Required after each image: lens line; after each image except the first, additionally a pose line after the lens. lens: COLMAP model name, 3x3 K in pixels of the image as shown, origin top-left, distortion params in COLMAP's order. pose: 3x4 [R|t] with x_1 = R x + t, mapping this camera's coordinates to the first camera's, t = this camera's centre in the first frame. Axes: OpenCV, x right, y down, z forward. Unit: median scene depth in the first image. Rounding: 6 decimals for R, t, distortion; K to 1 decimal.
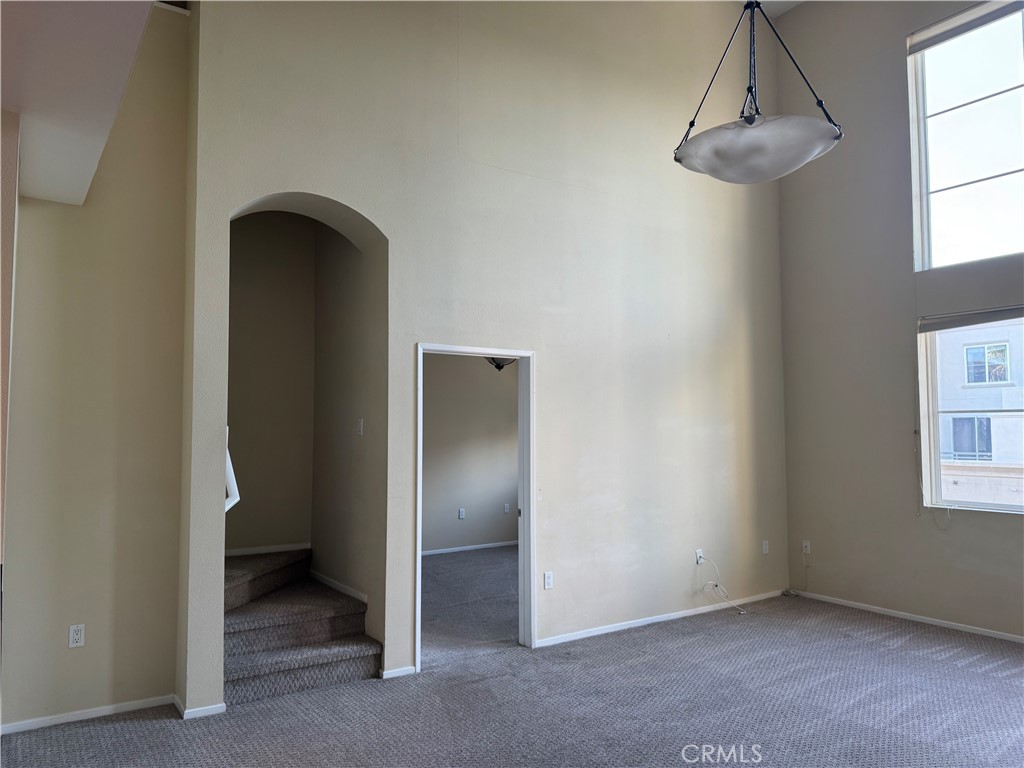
lens RADIAL K [[739.8, 0, 512.0], [0, 739.8, 384.0], [0, 0, 1]] dist [-0.000180, -0.002775]
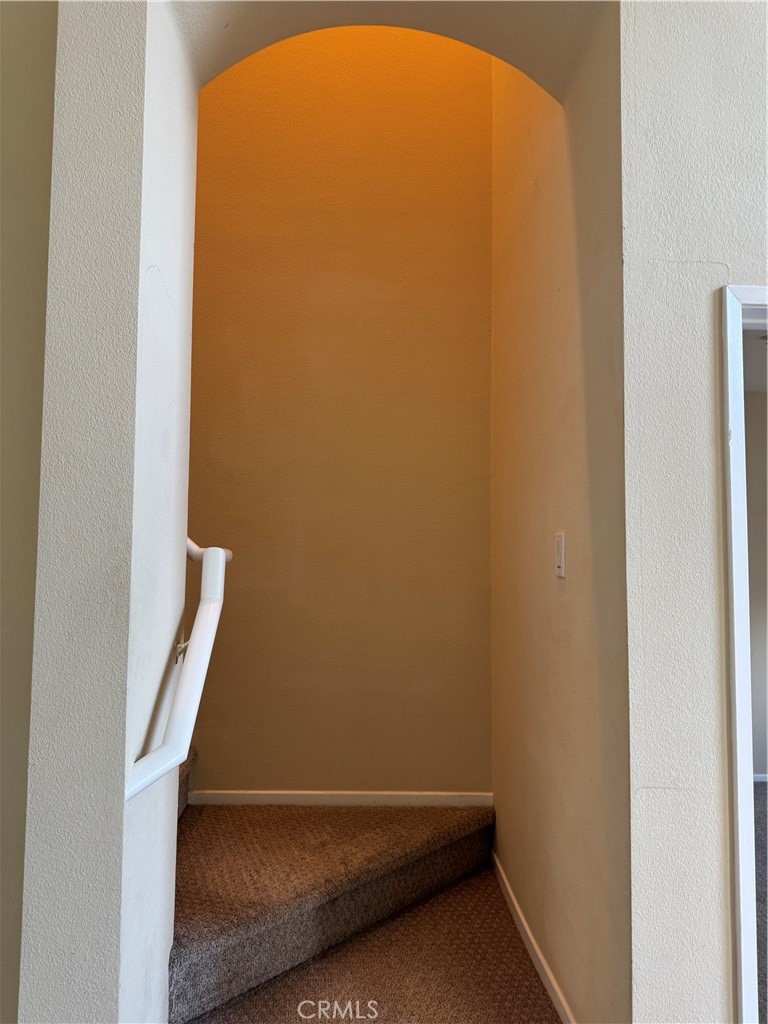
lens RADIAL K [[739.8, 0, 384.0], [0, 739.8, 512.0], [0, 0, 1]] dist [-0.000180, -0.002775]
pose [[0.842327, -0.021561, -0.538536, -0.076086], [0.020021, 0.999762, -0.008713, 0.036469], [0.538595, -0.003443, 0.842557, 0.609189]]
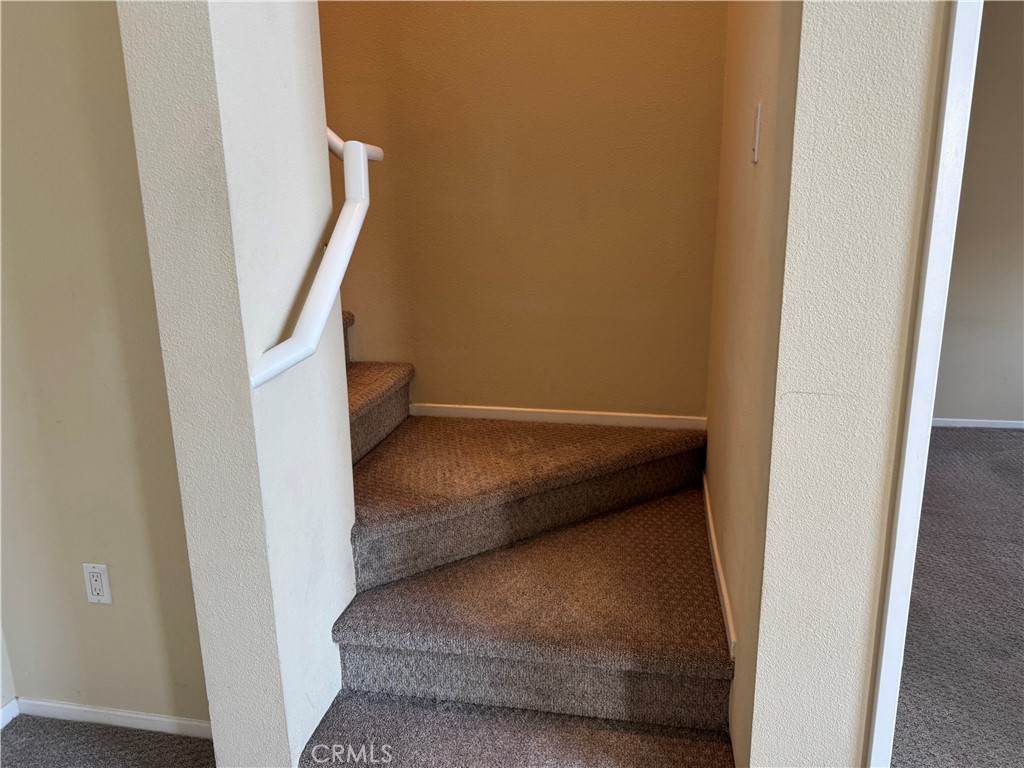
lens RADIAL K [[719.5, 0, 512.0], [0, 719.5, 384.0], [0, 0, 1]] dist [0.170448, -0.255435]
pose [[0.697733, 0.159748, -0.698319, -0.044243], [0.056533, 0.959499, 0.275981, 0.064351], [0.714123, -0.232040, 0.660443, 0.669878]]
